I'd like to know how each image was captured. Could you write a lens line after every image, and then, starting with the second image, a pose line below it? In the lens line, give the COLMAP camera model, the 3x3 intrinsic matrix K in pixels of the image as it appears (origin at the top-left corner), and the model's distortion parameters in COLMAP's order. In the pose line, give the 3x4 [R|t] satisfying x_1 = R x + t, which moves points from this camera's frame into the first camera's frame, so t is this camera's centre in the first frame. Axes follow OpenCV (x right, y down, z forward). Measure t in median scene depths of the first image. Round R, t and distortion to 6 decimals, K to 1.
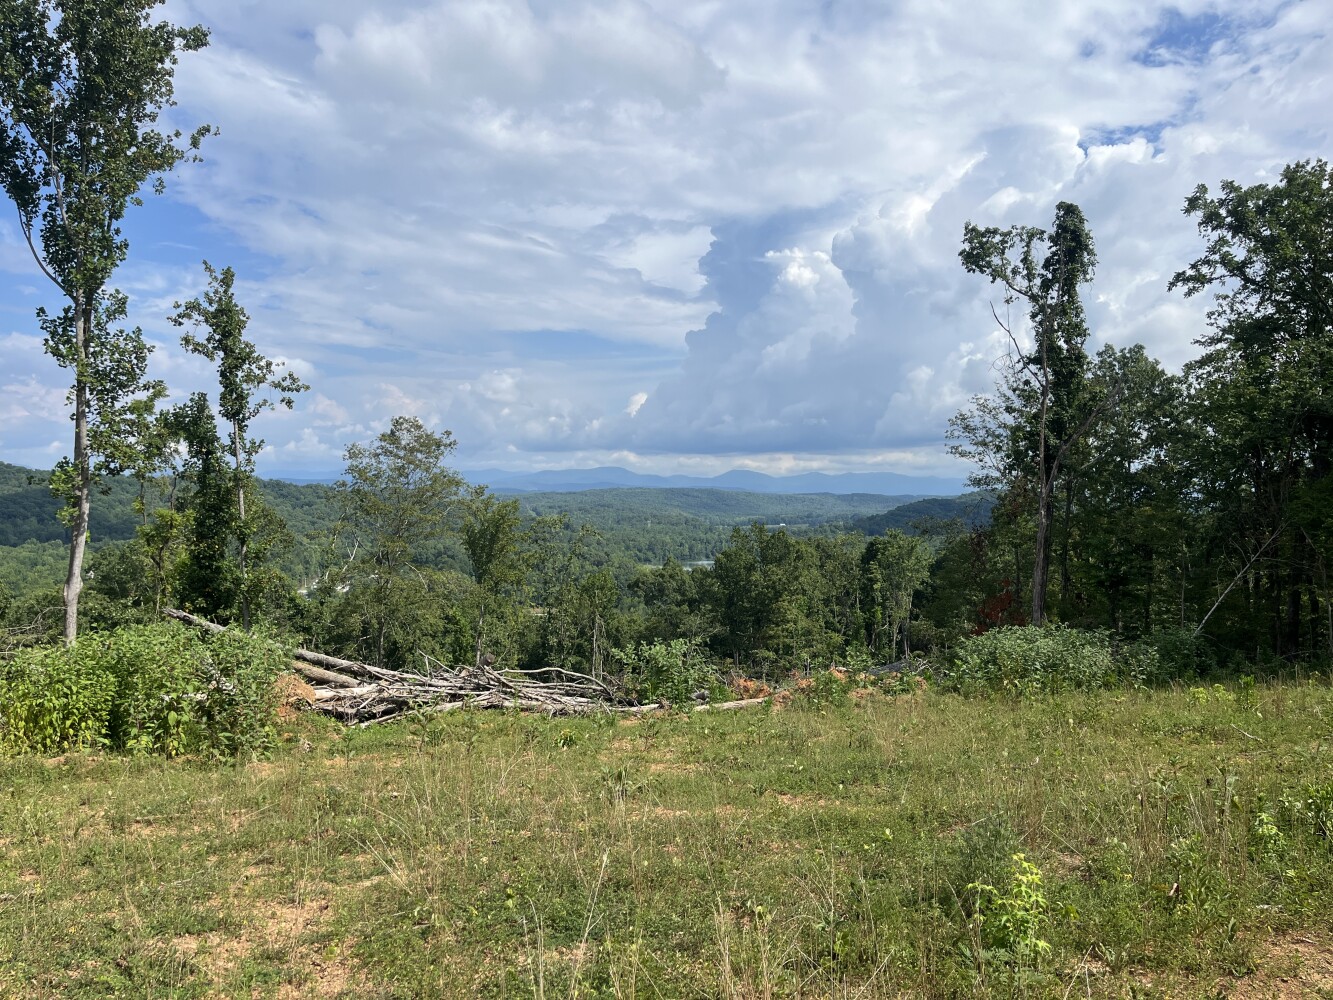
lens RADIAL K [[1008.0, 0, 669.1], [0, 1008.0, 515.6], [0, 0, 1]] dist [0.039306, -0.030197]
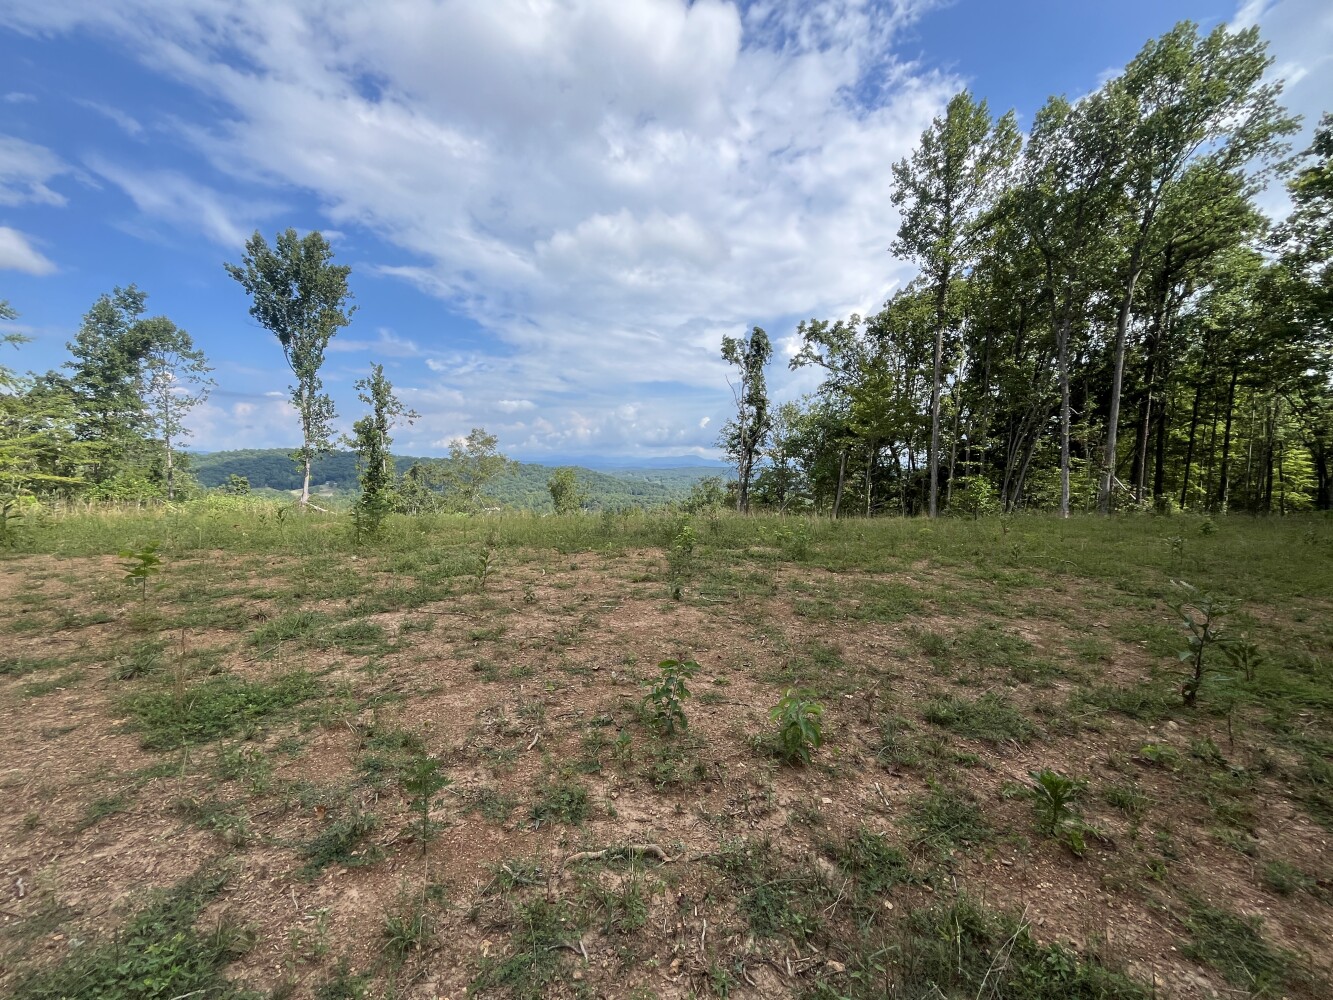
lens RADIAL K [[545.1, 0, 664.1], [0, 545.1, 498.5], [0, 0, 1]] dist [-0.000262, -0.001578]
pose [[0.994242, 0.012454, -0.106435, 0.156870], [-0.009194, 0.999475, 0.031066, 0.008302], [0.106766, -0.029909, 0.993834, -0.082735]]
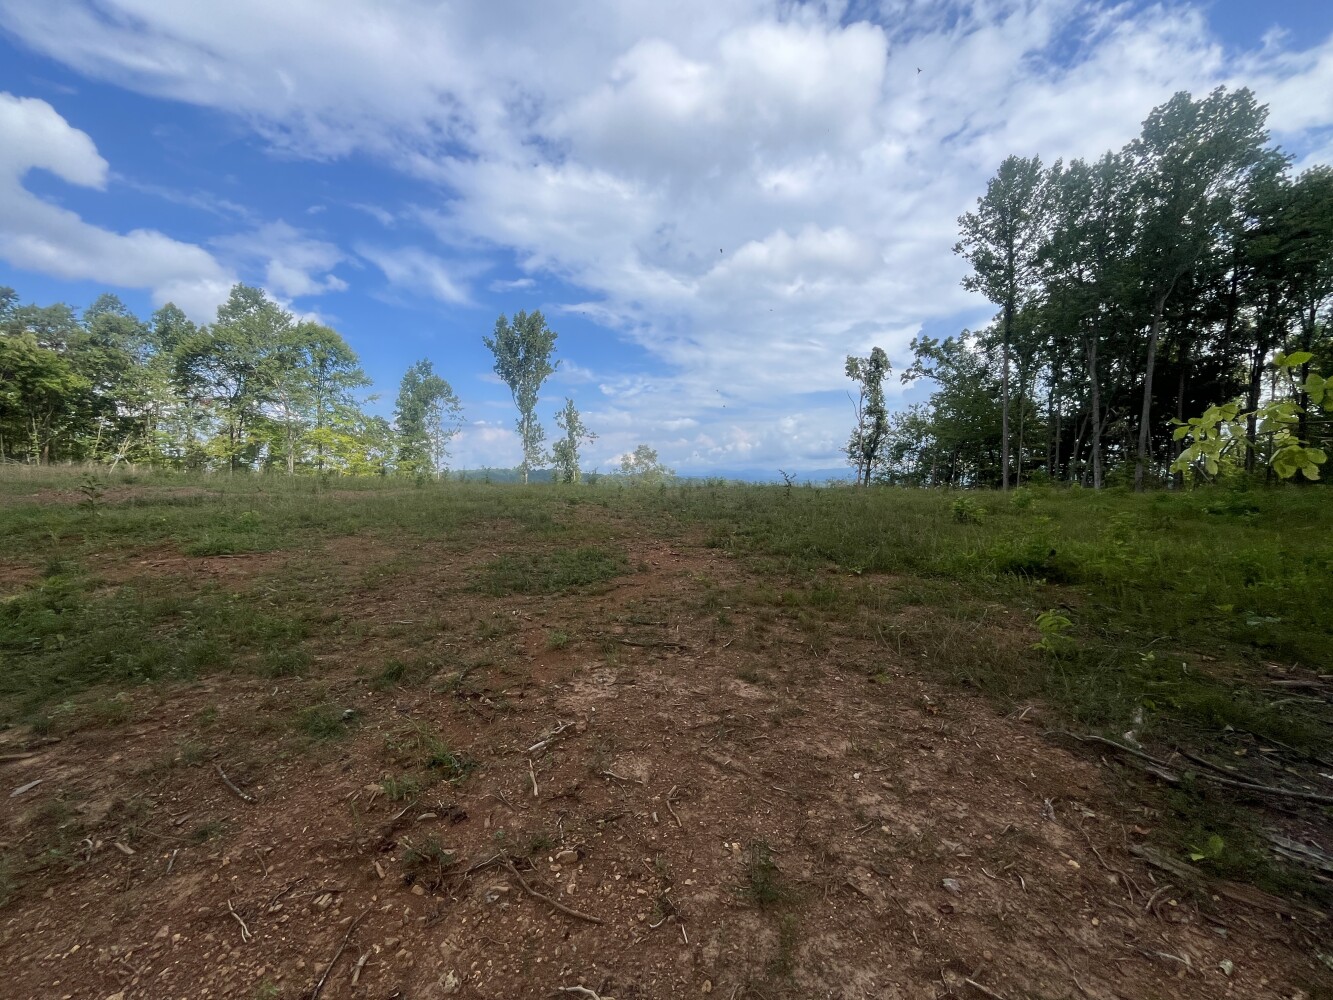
lens RADIAL K [[545.1, 0, 662.7], [0, 545.1, 497.3], [0, 0, 1]] dist [-0.000262, -0.001578]
pose [[0.920185, 0.002374, -0.391476, 0.209818], [-0.000516, 0.999988, 0.004849, 0.020859], [0.391483, -0.004260, 0.920176, -0.190022]]
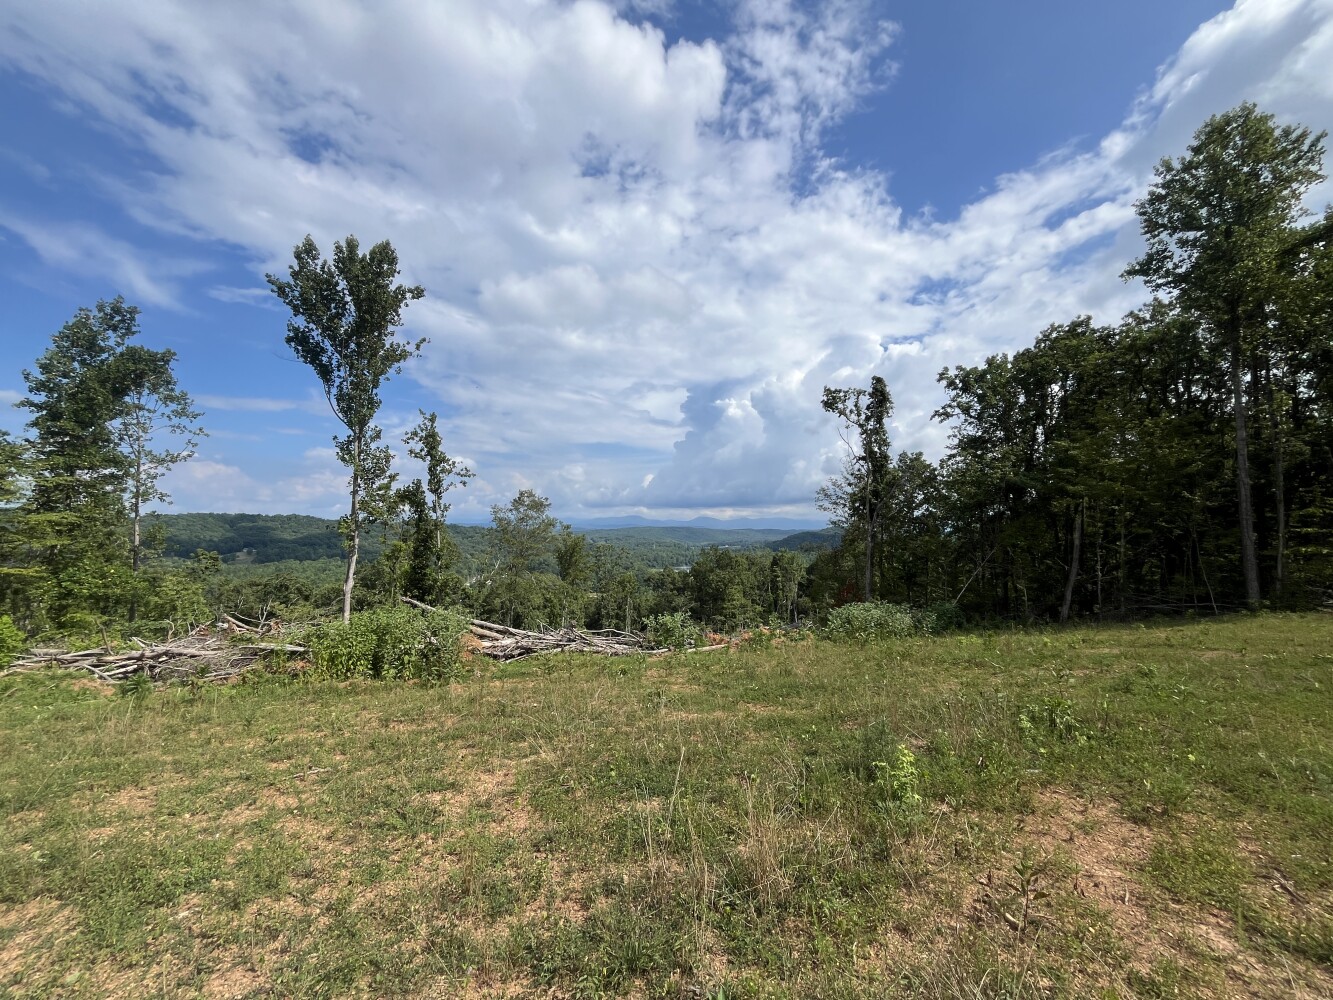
lens RADIAL K [[545.1, 0, 665.9], [0, 545.1, 510.1], [0, 0, 1]] dist [-0.000262, -0.001578]
pose [[0.999975, -0.006924, 0.001429, -0.002744], [0.006995, 0.998293, -0.057992, -0.001120], [-0.001025, 0.058001, 0.998316, 0.000583]]
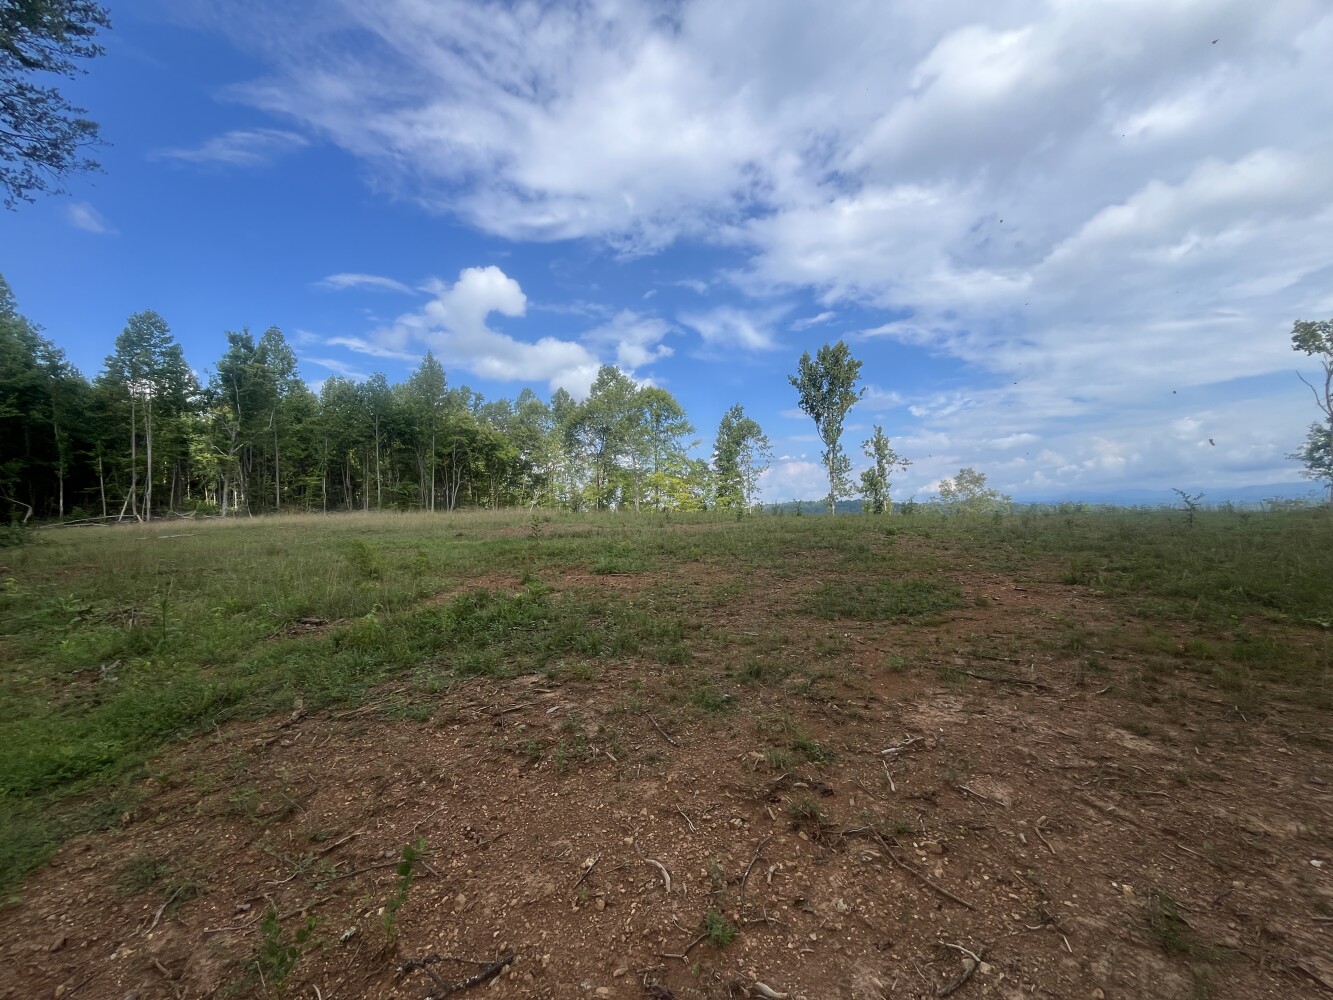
lens RADIAL K [[545.1, 0, 663.4], [0, 545.1, 496.6], [0, 0, 1]] dist [-0.000262, -0.001578]
pose [[0.583583, -0.055021, -0.810187, 0.211300], [0.012368, 0.998188, -0.058880, 0.021126], [0.811959, 0.024340, 0.583206, -0.195745]]
